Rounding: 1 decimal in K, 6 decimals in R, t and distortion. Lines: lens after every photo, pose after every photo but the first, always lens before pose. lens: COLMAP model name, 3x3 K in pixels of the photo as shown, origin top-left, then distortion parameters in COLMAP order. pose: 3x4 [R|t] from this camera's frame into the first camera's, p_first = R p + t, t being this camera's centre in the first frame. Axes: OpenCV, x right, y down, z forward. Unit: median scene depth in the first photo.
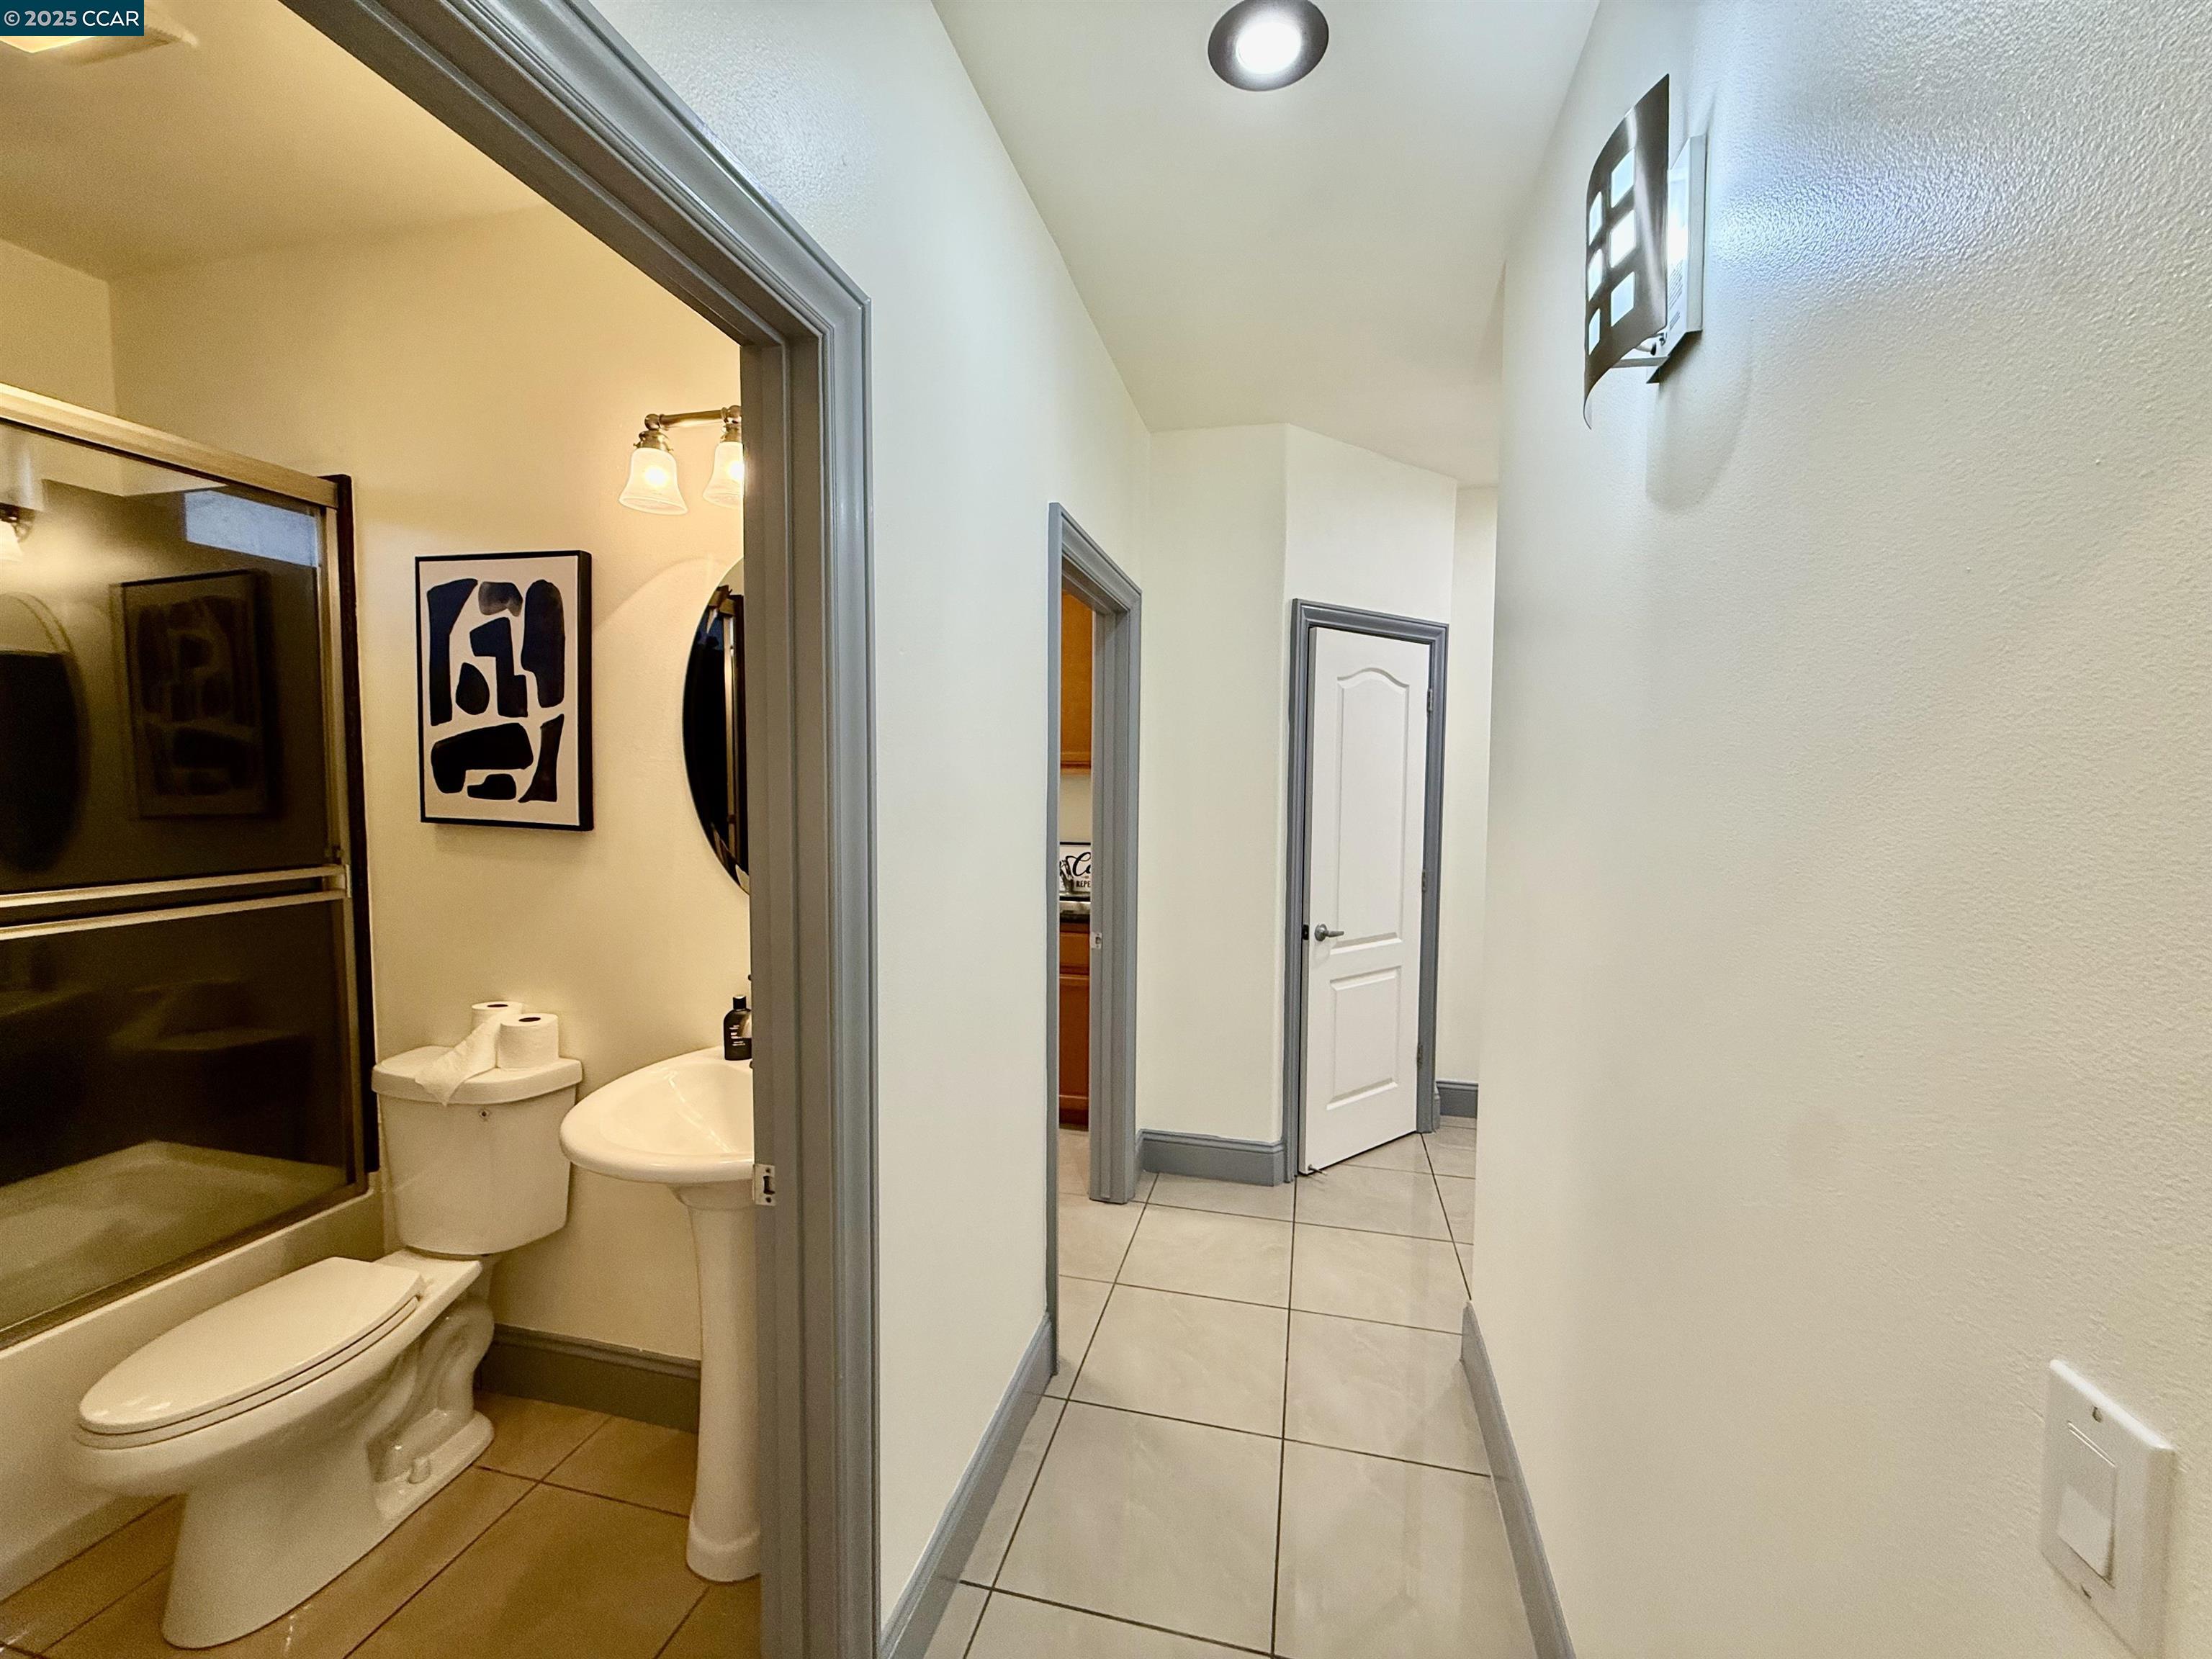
lens RADIAL K [[883.6, 0, 1110.1], [0, 883.6, 828.7], [0, 0, 1]] dist [-0.000578, 0.000191]
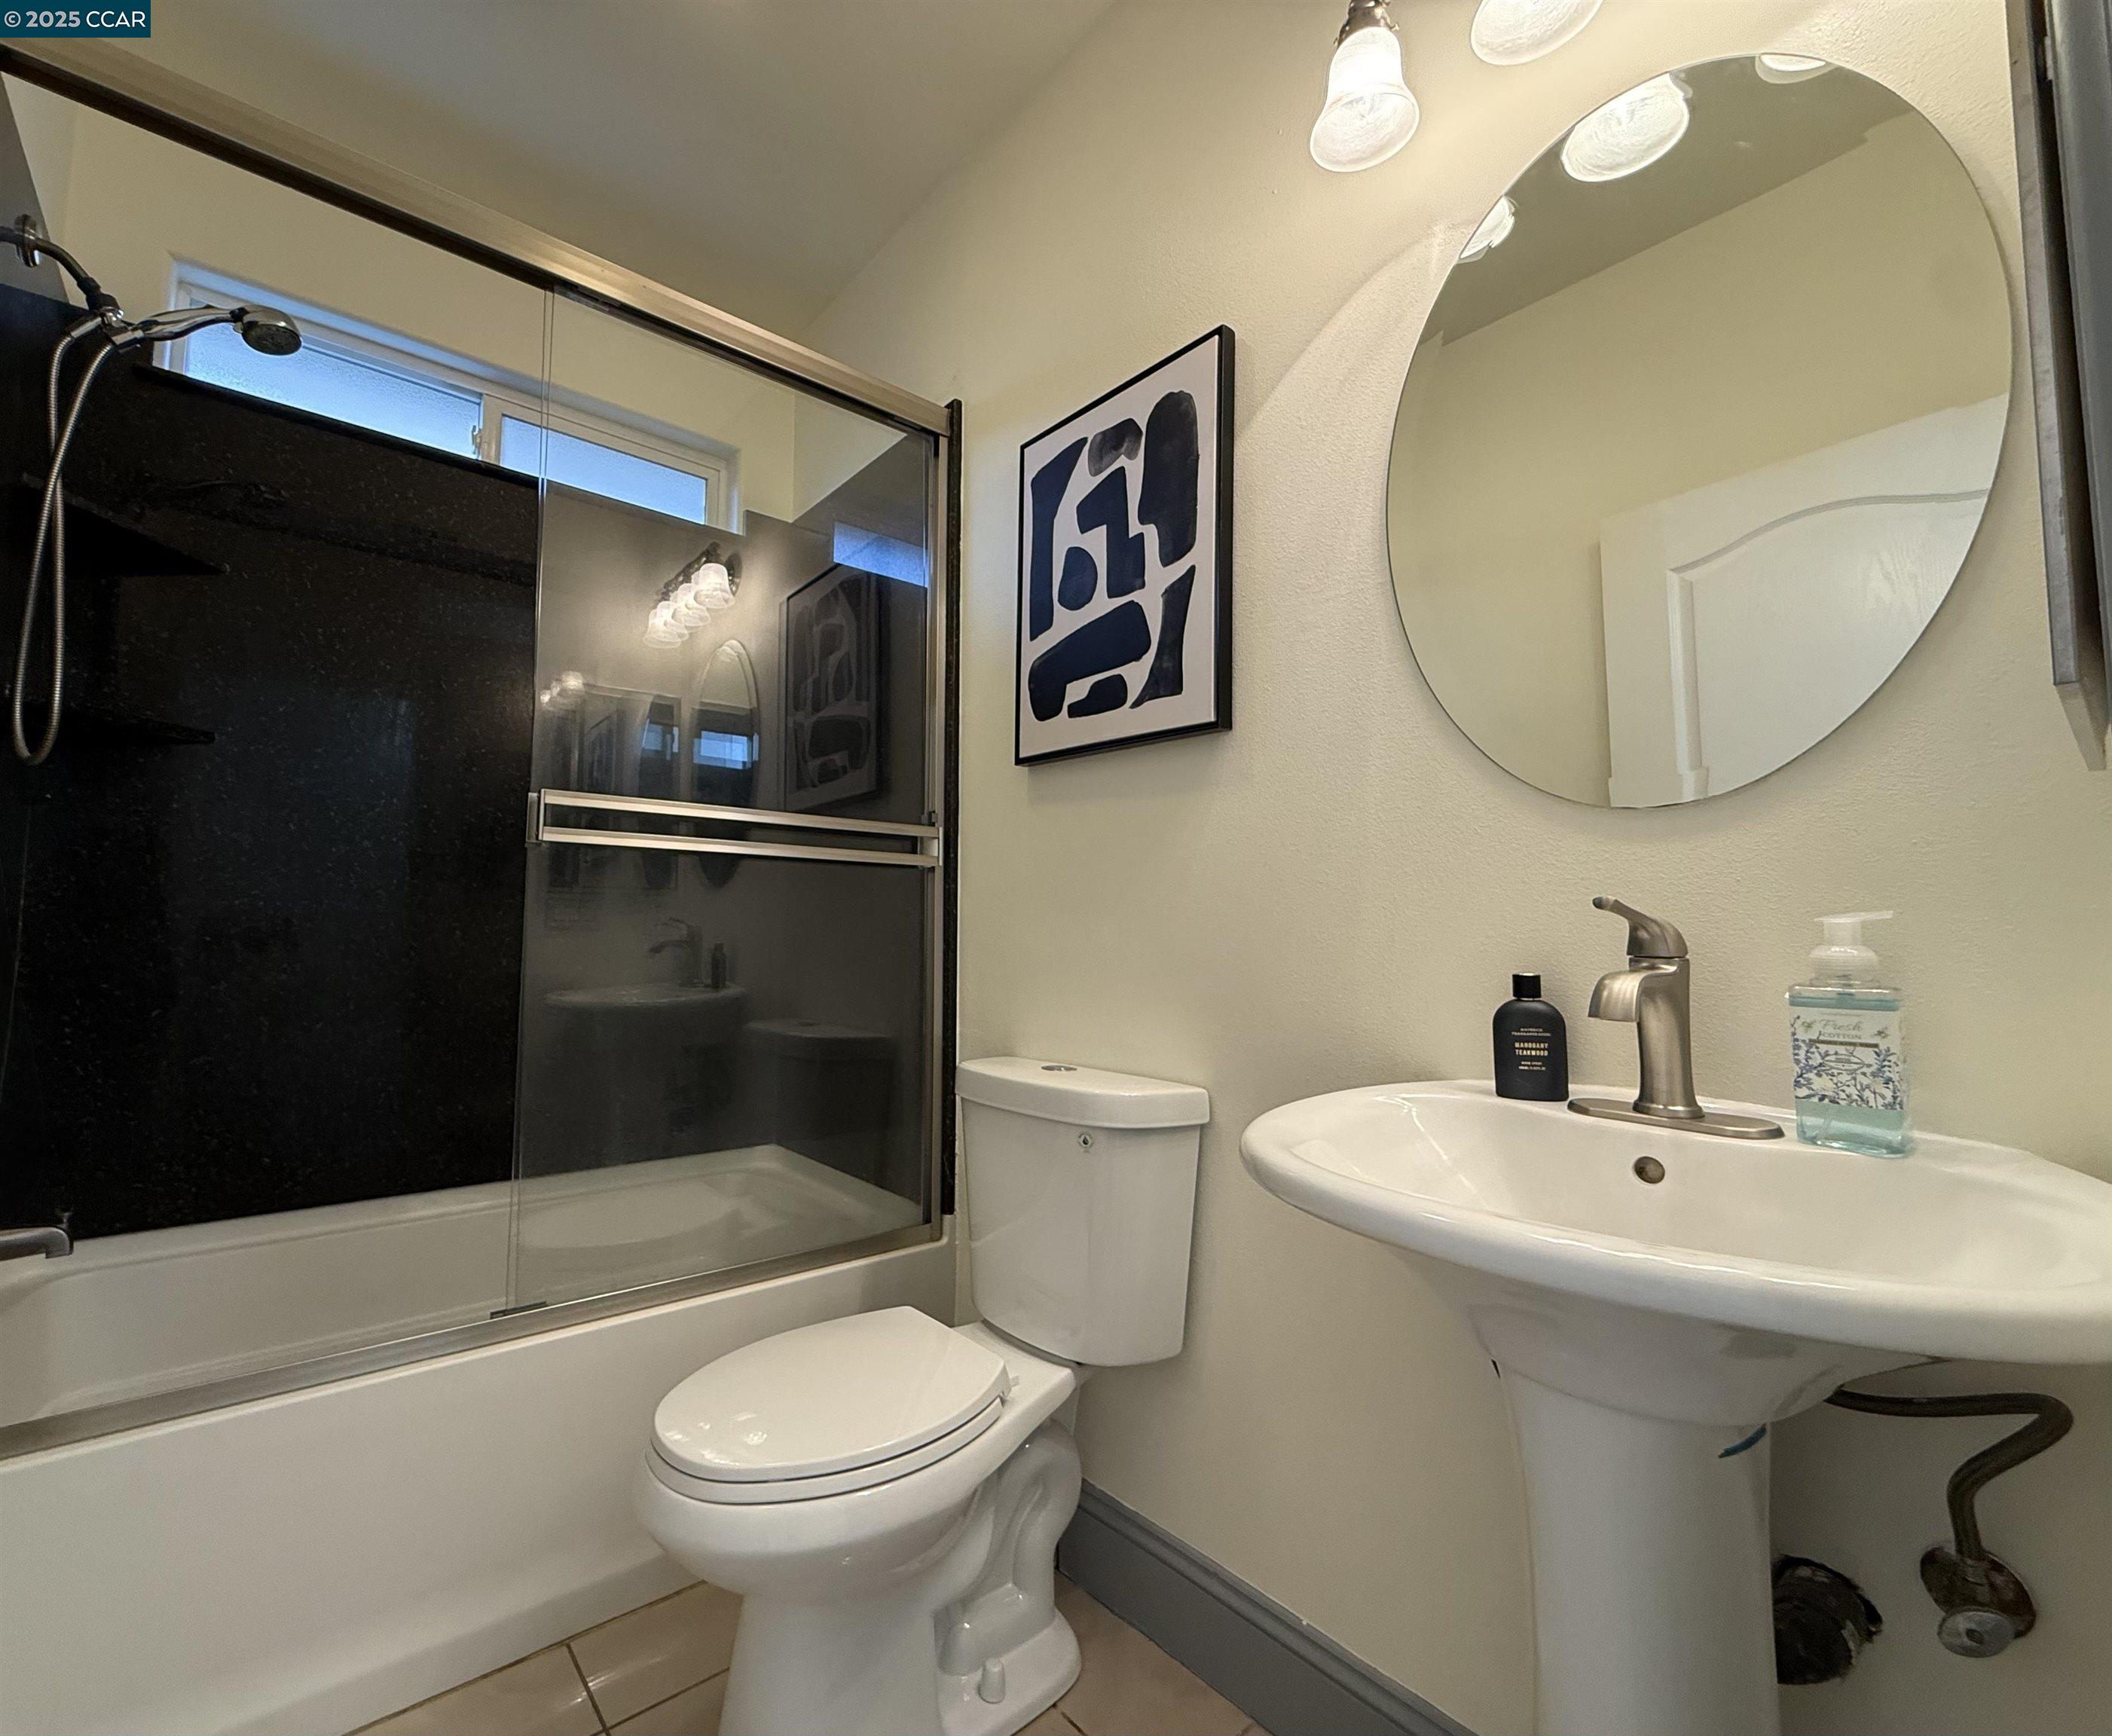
lens RADIAL K [[951.1, 0, 956.1], [0, 951.1, 864.3], [0, 0, 1]] dist [-0.001399, 0.000197]
pose [[0.776266, -0.040471, -0.629105, -0.300414], [-0.040554, 0.992664, -0.113900, 0.186638], [0.629100, 0.113929, 0.768930, 0.335326]]
